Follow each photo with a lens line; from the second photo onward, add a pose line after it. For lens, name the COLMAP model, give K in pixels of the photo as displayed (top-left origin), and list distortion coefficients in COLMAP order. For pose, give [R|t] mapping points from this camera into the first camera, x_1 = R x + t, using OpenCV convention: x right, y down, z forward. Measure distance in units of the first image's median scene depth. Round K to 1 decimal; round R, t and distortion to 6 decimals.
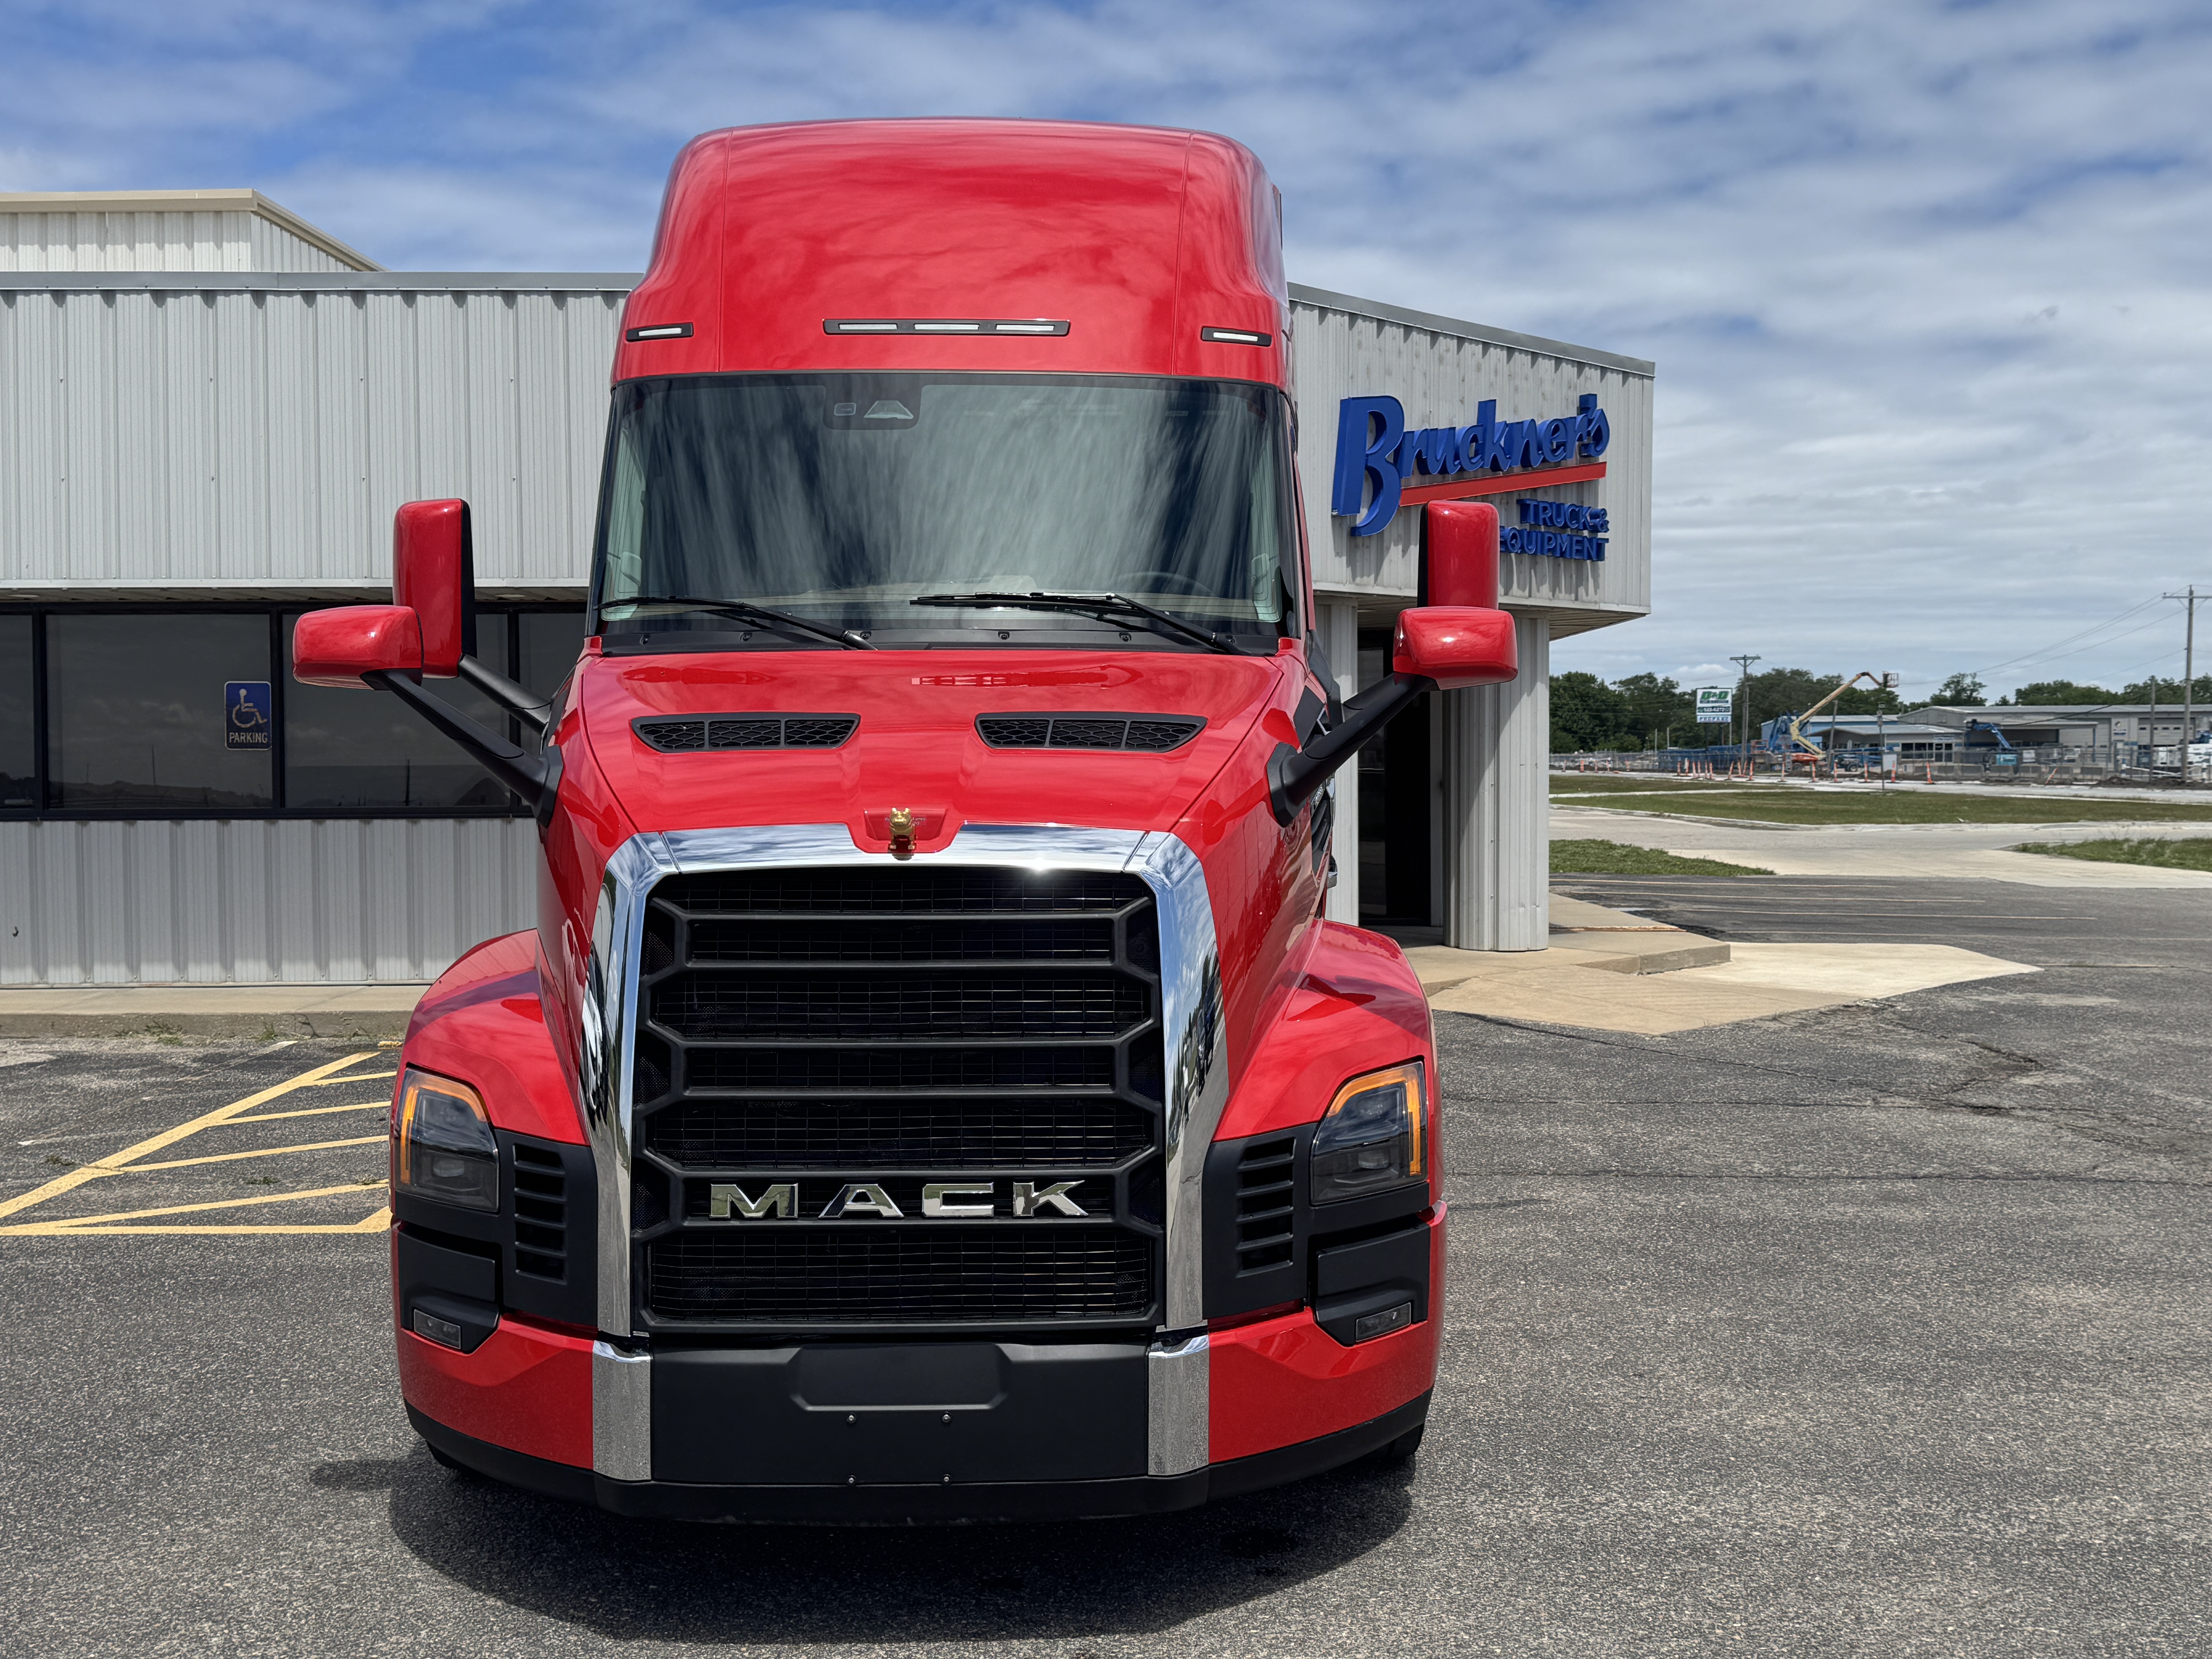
lens RADIAL K [[2305.2, 0, 1104.8], [0, 2305.2, 884.0], [0, 0, 1]] dist [0.330041, -0.881203]
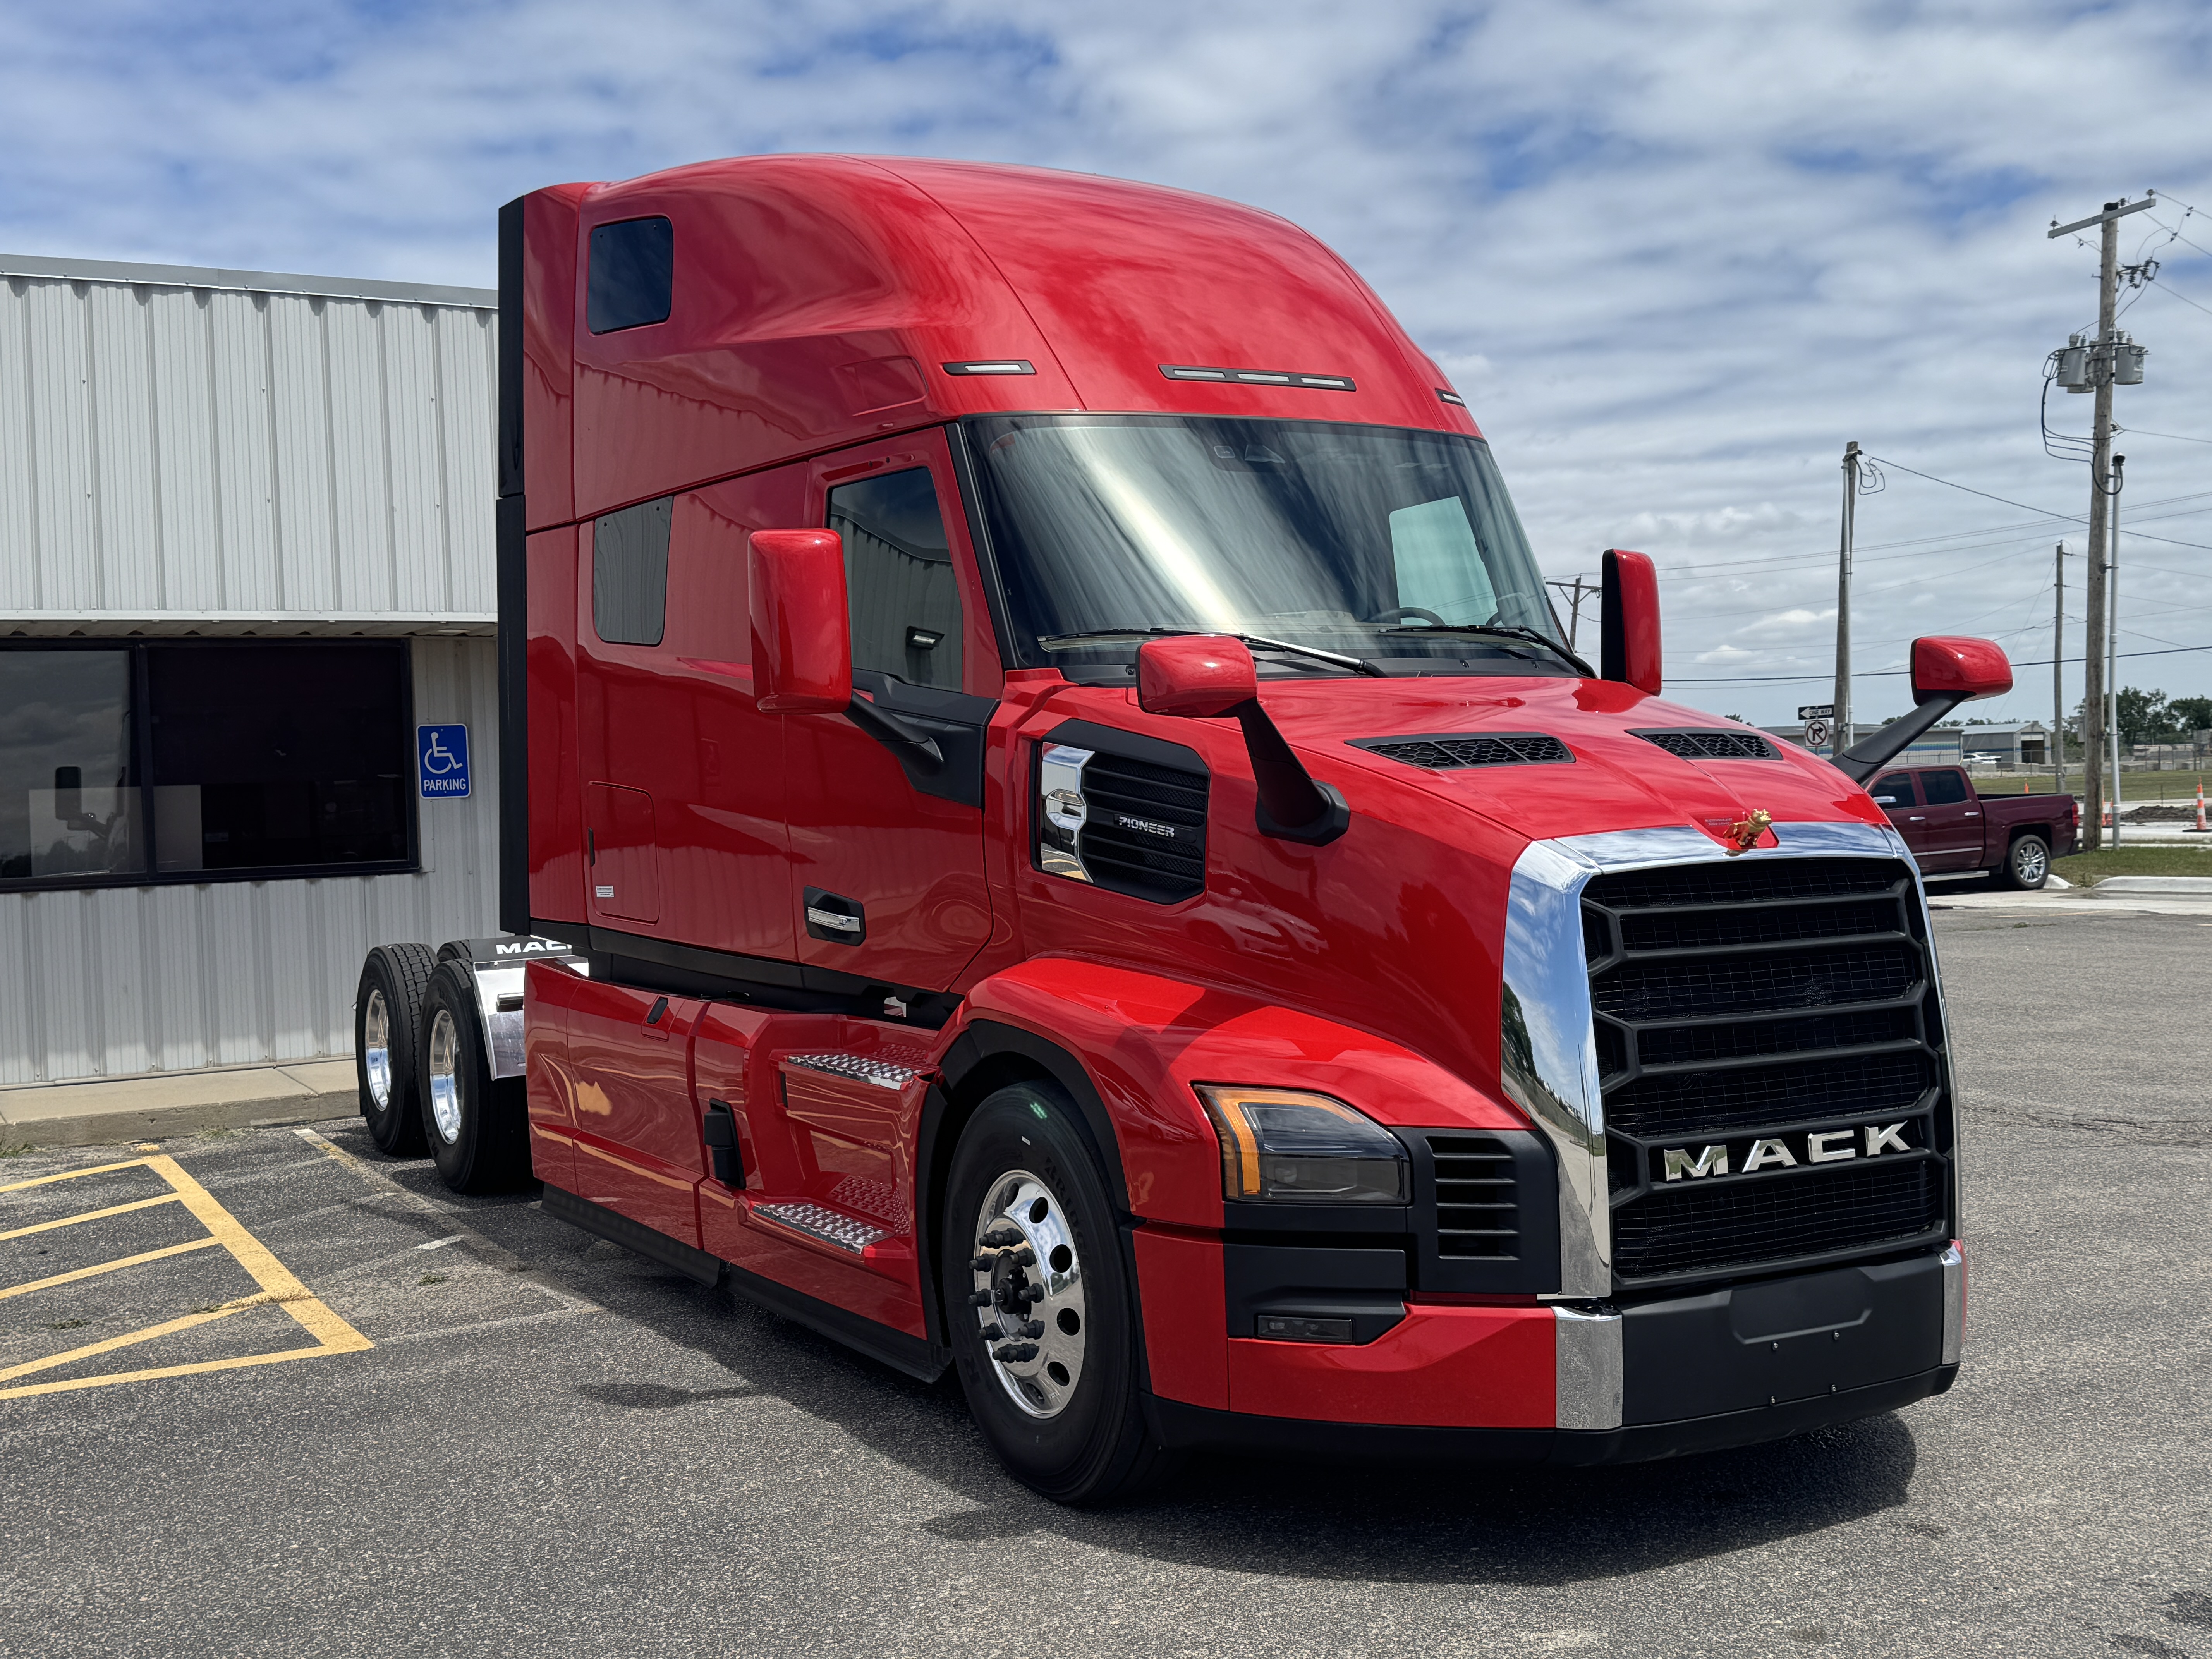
lens RADIAL K [[2472.5, 0, 1105.3], [0, 2472.5, 754.8], [0, 0, 1]] dist [0.051959, -0.044684]
pose [[0.877746, -0.021434, 0.478647, -0.851136], [0.055911, 0.996756, -0.057895, -0.005651], [-0.475853, 0.077578, 0.876097, 0.064471]]
